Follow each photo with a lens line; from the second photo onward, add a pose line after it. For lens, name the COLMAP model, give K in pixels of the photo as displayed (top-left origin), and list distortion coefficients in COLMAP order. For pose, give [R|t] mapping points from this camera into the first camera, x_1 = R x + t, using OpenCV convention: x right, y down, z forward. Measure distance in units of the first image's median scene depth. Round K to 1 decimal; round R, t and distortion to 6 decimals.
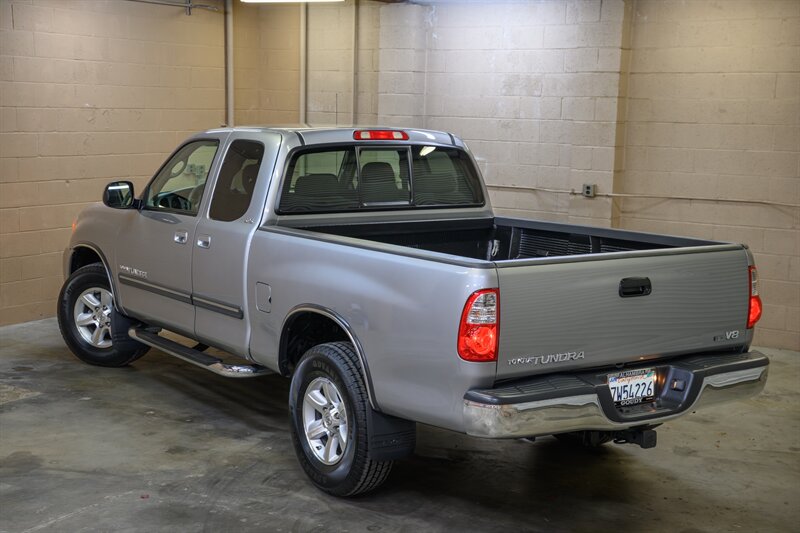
lens RADIAL K [[1188.2, 0, 398.5], [0, 1188.2, 264.6], [0, 0, 1]] dist [0.238222, 0.000000]
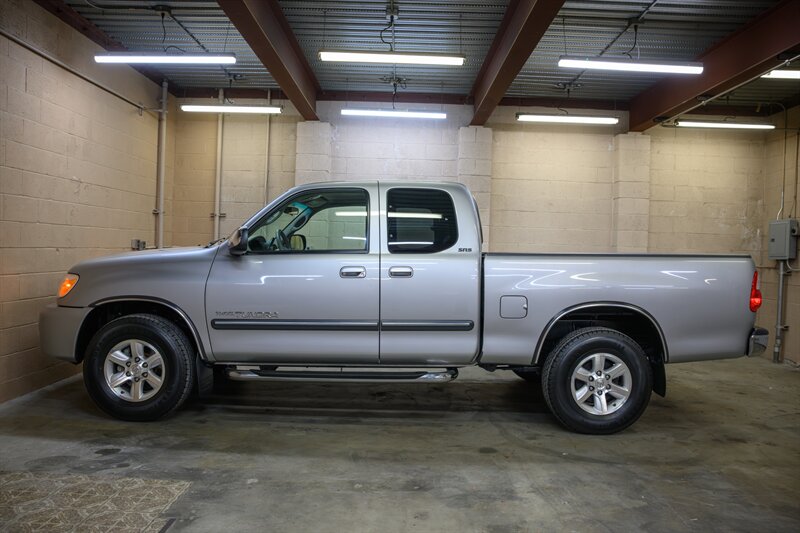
lens RADIAL K [[591.4, 0, 399.2], [0, 591.4, 267.1], [0, 0, 1]] dist [-0.117619, 0.083090]
pose [[0.838405, -0.010784, 0.544942, -0.303128], [0.065298, 0.994591, -0.080779, 0.003524], [-0.541123, 0.103309, 0.834574, 0.458515]]
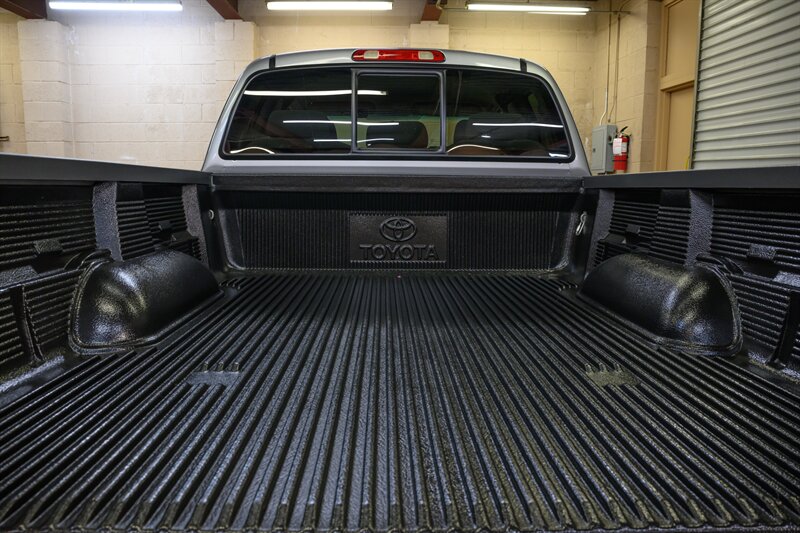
lens RADIAL K [[591.4, 0, 403.2], [0, 591.4, 265.5], [0, 0, 1]] dist [-0.117619, 0.083090]
pose [[0.813235, -0.101760, 0.572969, -0.052964], [0.092170, 0.994688, 0.045837, 0.016095], [-0.574589, 0.015534, 0.818294, 0.417244]]
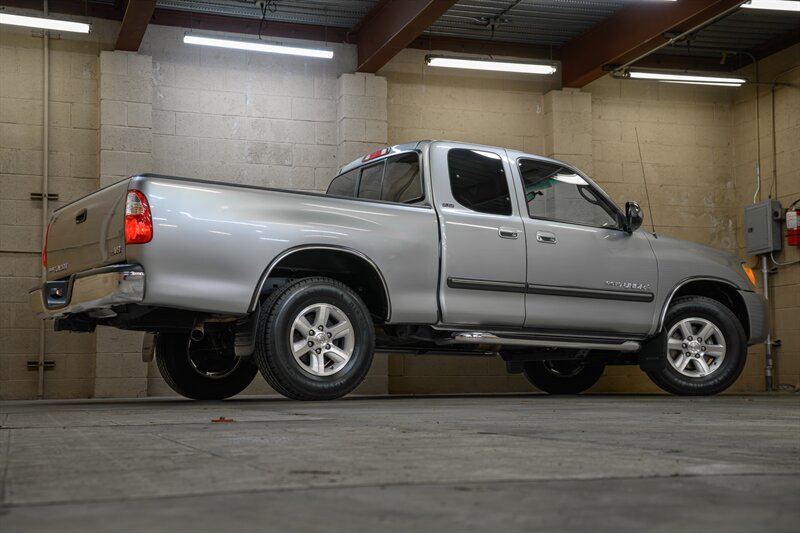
lens RADIAL K [[1188.2, 0, 406.7], [0, 1188.2, 271.7], [0, 0, 1]] dist [0.238222, 0.000000]
pose [[0.613223, 0.049209, 0.788376, -0.617611], [0.135313, 0.976761, -0.166218, 0.125046], [-0.778234, 0.208607, 0.592314, 0.381464]]
